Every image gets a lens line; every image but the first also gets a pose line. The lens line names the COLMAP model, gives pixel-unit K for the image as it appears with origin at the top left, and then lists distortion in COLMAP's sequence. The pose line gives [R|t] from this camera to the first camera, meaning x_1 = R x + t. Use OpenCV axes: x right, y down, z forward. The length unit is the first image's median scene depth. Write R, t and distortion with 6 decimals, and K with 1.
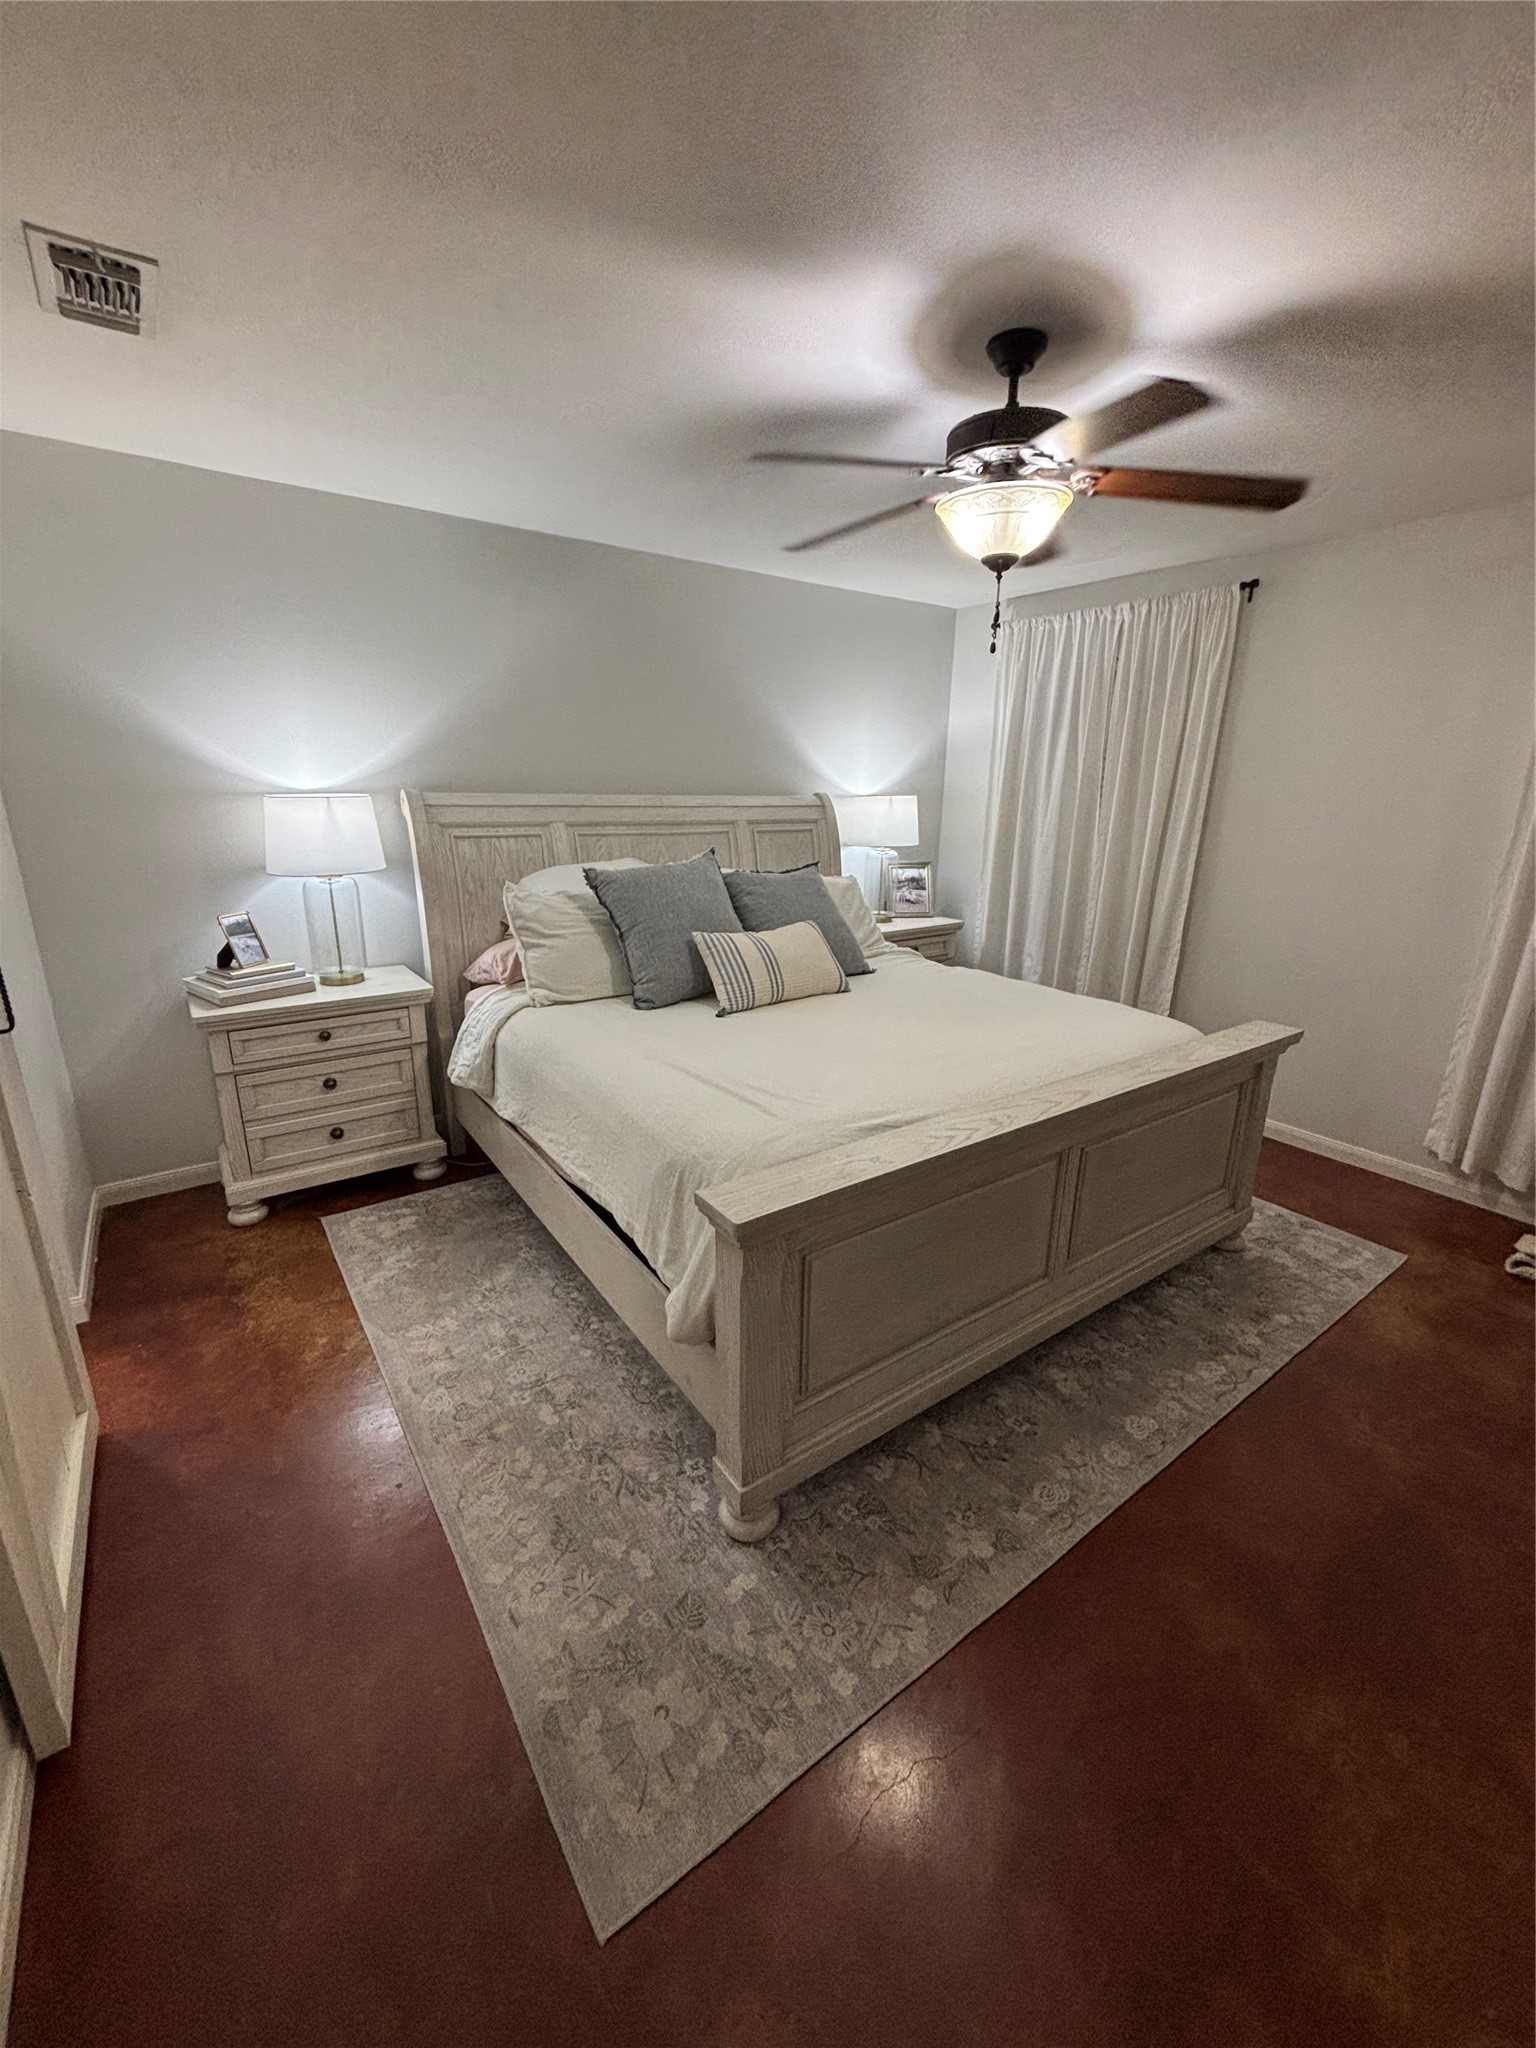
lens RADIAL K [[823.0, 0, 769.6], [0, 823.0, 1026.7], [0, 0, 1]] dist [-0.009698, 0.000409]
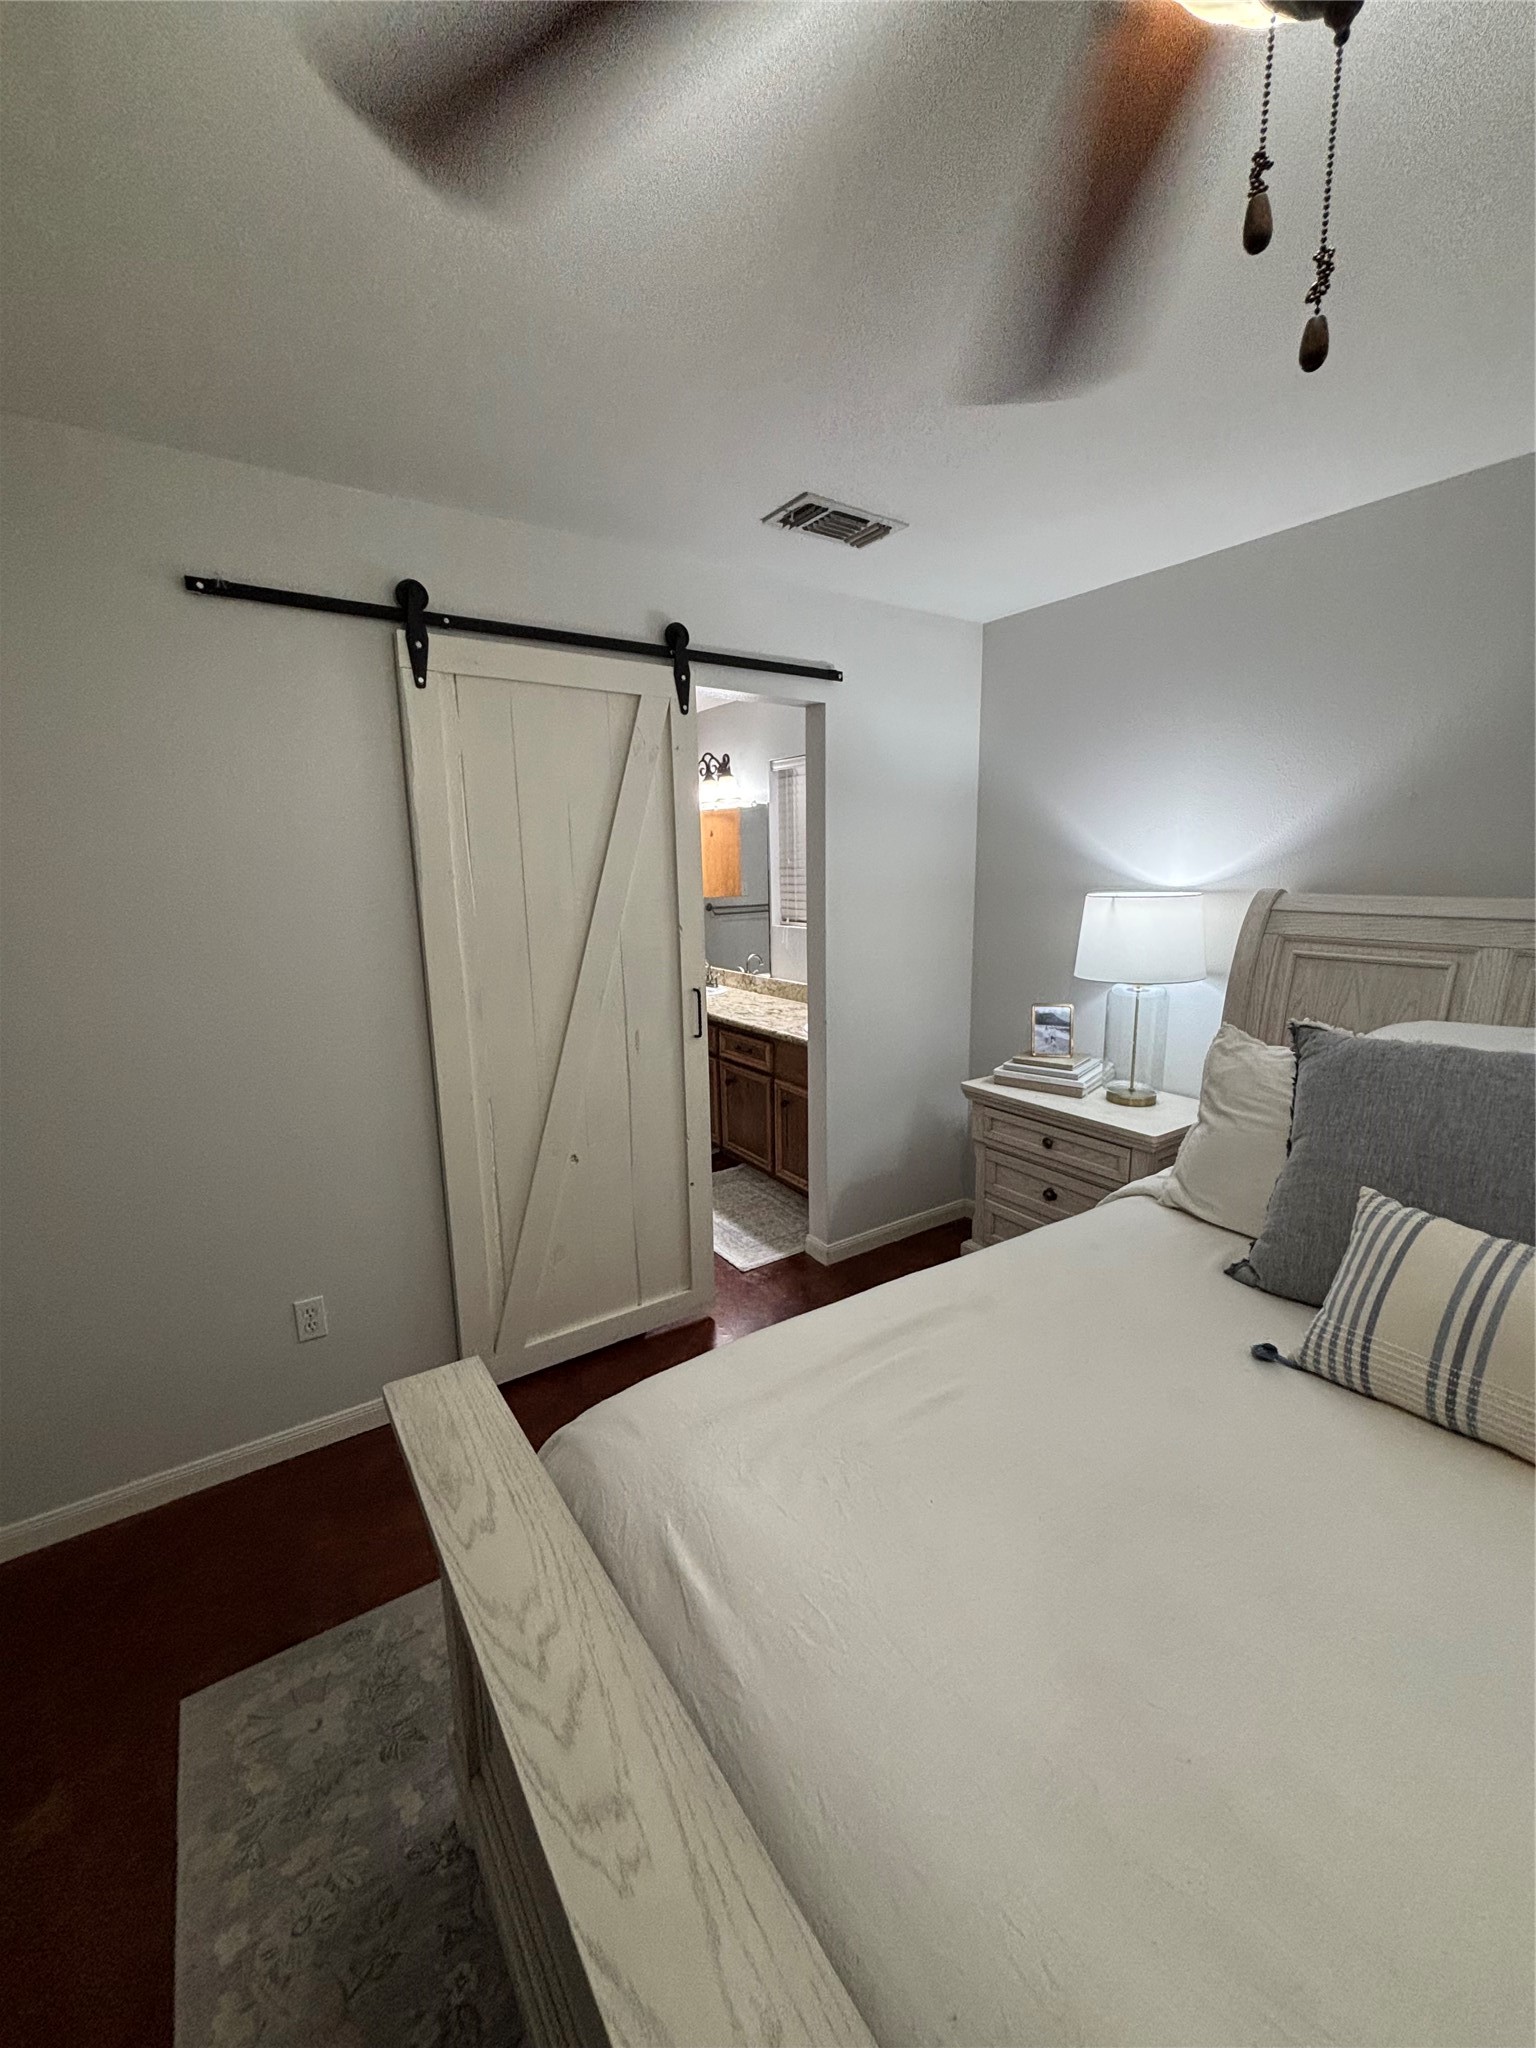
lens RADIAL K [[823.0, 0, 771.2], [0, 823.0, 1022.7], [0, 0, 1]] dist [-0.009698, 0.000409]
pose [[-0.015582, 0.172589, -0.984871, 0.368514], [-0.275503, 0.946121, 0.170158, -0.191901], [0.961174, 0.273986, 0.032807, 0.623267]]
